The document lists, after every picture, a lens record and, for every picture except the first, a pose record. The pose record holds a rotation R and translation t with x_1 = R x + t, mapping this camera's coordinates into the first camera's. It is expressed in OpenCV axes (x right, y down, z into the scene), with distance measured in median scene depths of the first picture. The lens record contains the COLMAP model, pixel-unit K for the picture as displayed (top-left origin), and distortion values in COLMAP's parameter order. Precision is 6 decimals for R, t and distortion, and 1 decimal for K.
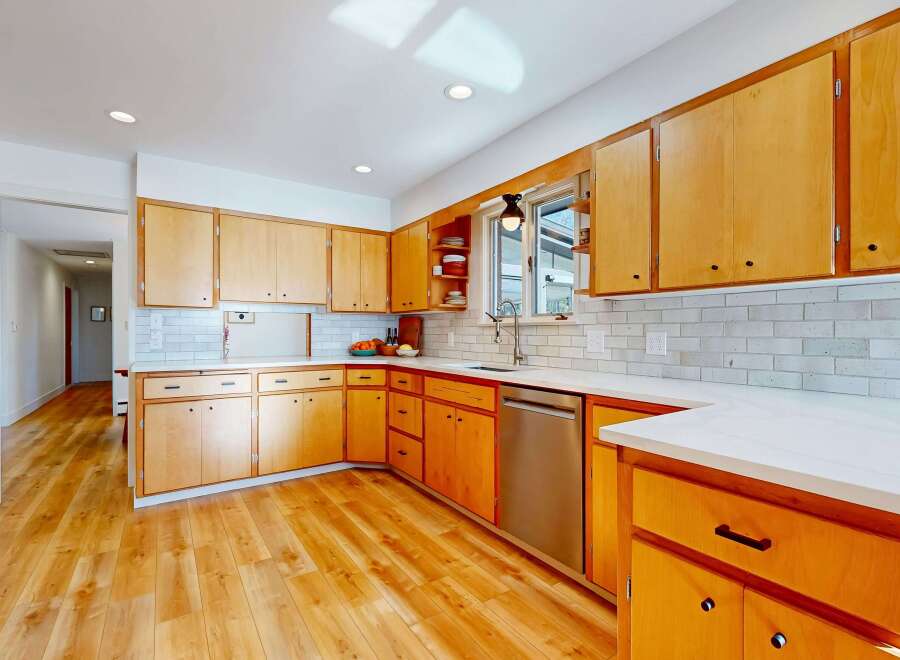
lens RADIAL K [[431.2, 0, 447.7], [0, 431.2, 332.0], [0, 0, 1]] dist [-0.003211, 0.001983]
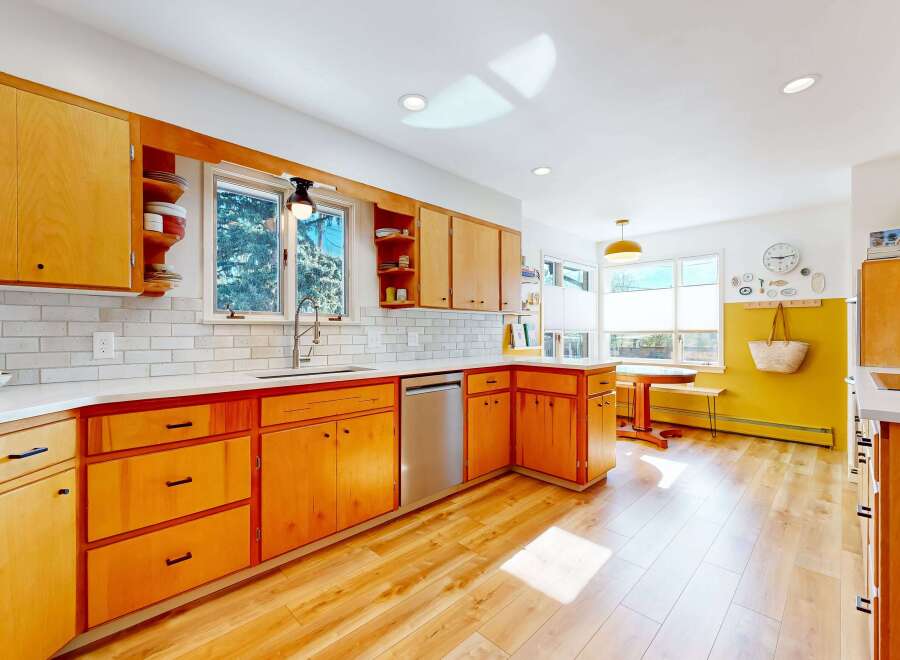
lens RADIAL K [[389.5, 0, 449.8], [0, 389.5, 332.2], [0, 0, 1]] dist [-0.002075, 0.000029]
pose [[-0.191370, 0.000272, 0.981518, -0.698919], [0.000383, 1.000000, -0.000203, 0.001153], [-0.981518, 0.000337, -0.191371, 0.834065]]
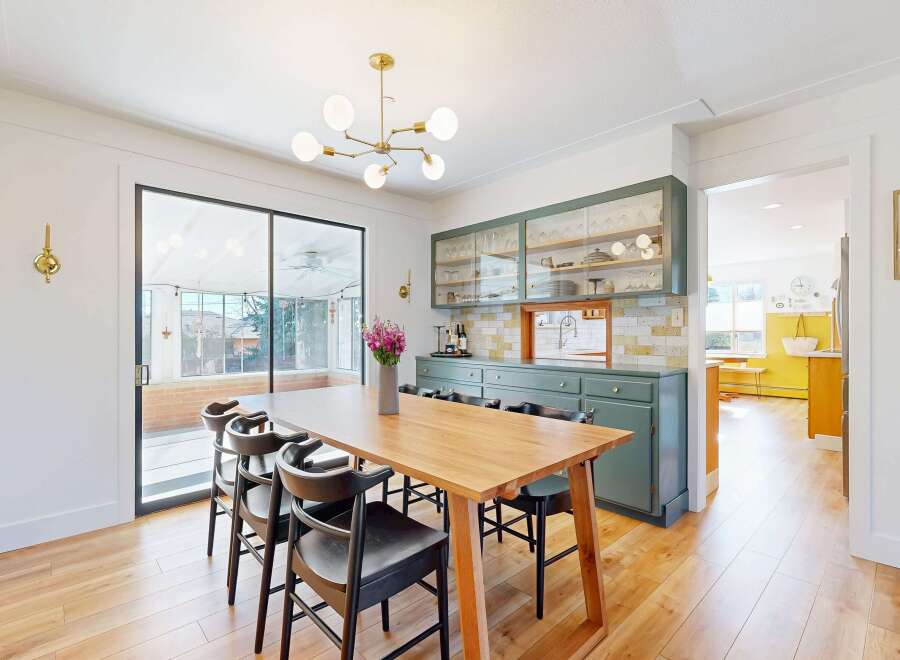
lens RADIAL K [[431.2, 0, 450.8], [0, 431.2, 331.4], [0, 0, 1]] dist [-0.003211, 0.001983]
pose [[-0.166268, 0.002541, 0.986077, -1.647770], [0.001129, 0.999997, -0.002387, 0.001870], [-0.986080, 0.000716, -0.166270, 1.788785]]
